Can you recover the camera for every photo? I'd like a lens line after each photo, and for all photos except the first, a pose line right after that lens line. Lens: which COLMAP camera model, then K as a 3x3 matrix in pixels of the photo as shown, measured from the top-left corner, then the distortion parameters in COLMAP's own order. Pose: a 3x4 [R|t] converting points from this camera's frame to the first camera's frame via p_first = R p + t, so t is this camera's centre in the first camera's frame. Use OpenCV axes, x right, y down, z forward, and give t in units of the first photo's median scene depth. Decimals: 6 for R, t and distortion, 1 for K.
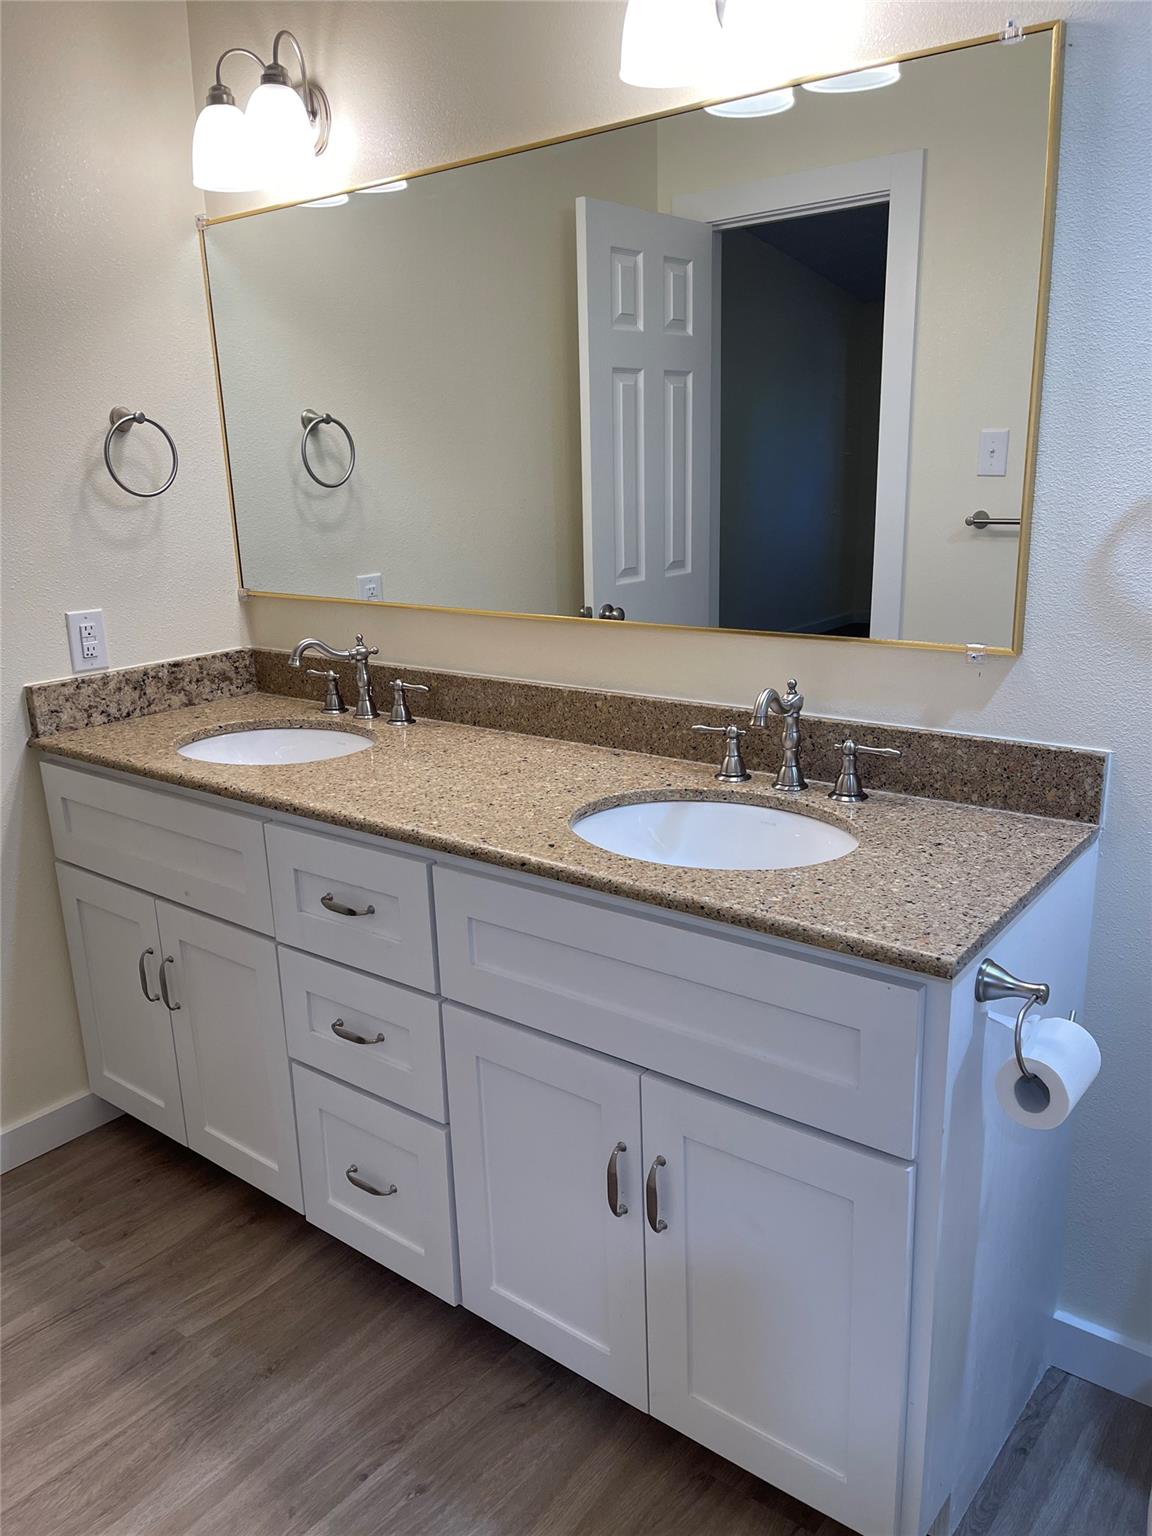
lens RADIAL K [[1171.6, 0, 566.4], [0, 1171.6, 768.0], [0, 0, 1]] dist [0.072217, -0.095211]
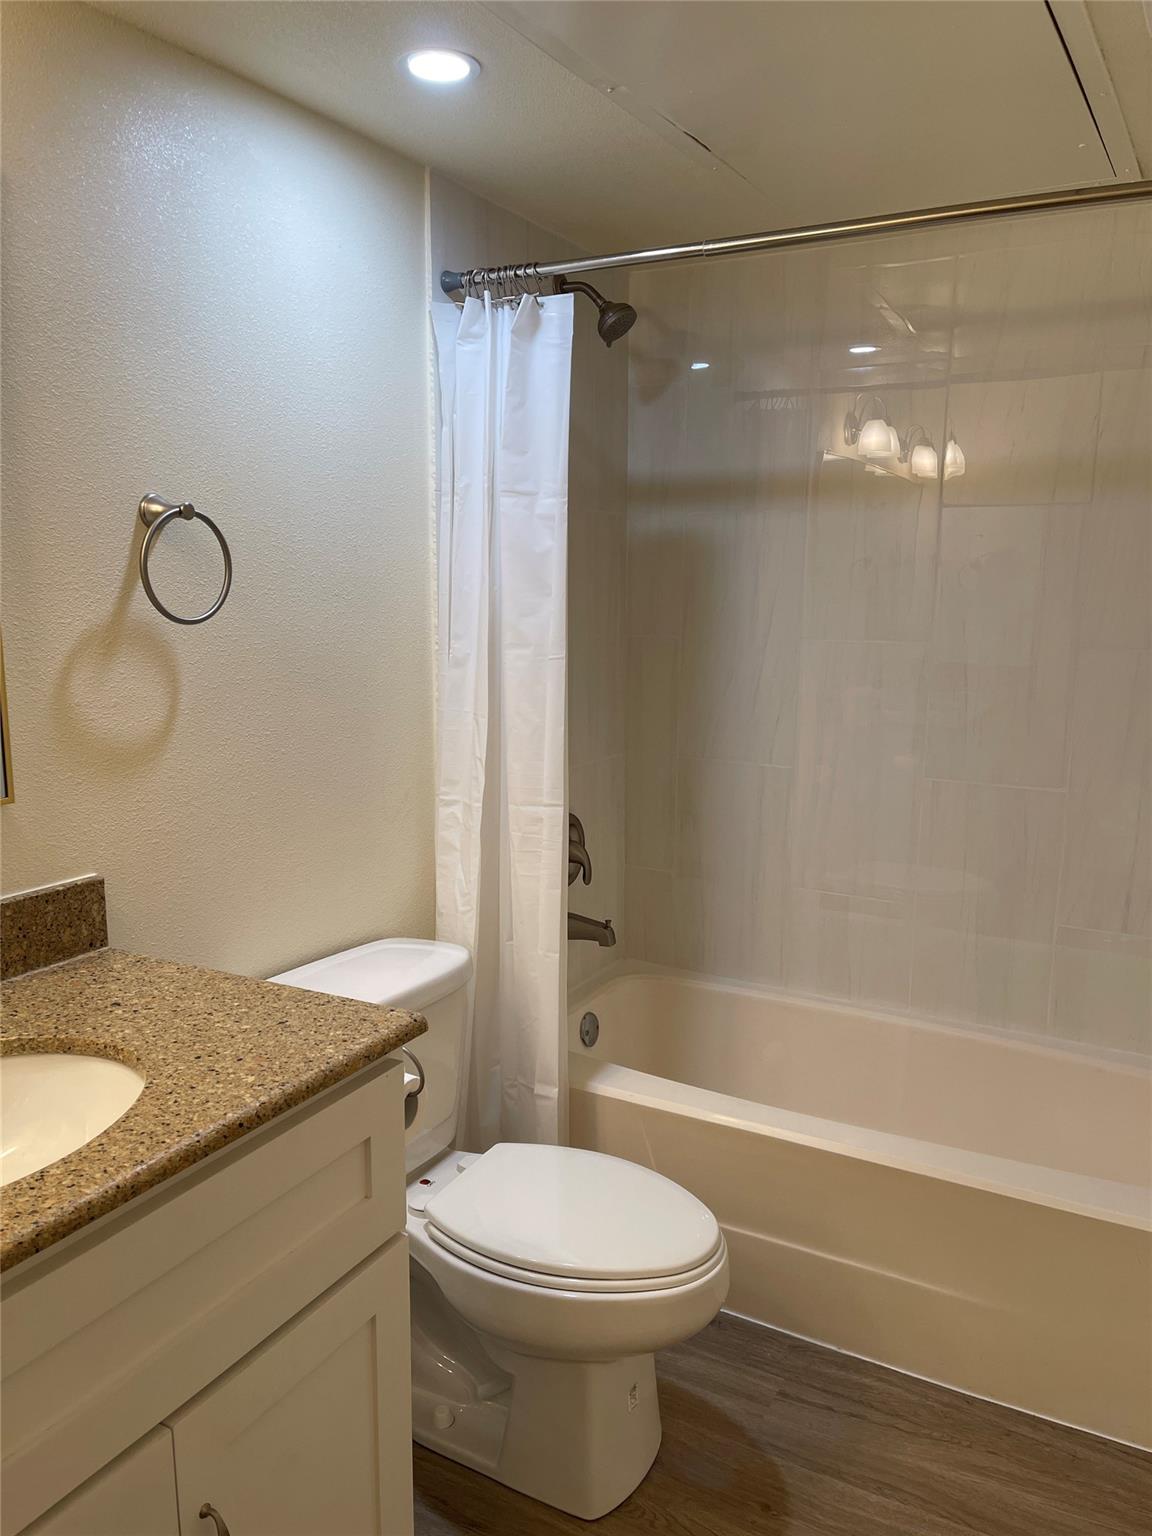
lens RADIAL K [[1164.5, 0, 573.4], [0, 1164.5, 773.2], [0, 0, 1]] dist [0.054827, -0.063846]
pose [[-0.168388, -0.130369, 0.977062, -0.529795], [0.257129, 0.951088, 0.171217, -0.148059], [-0.951593, 0.280062, -0.126630, 0.642291]]
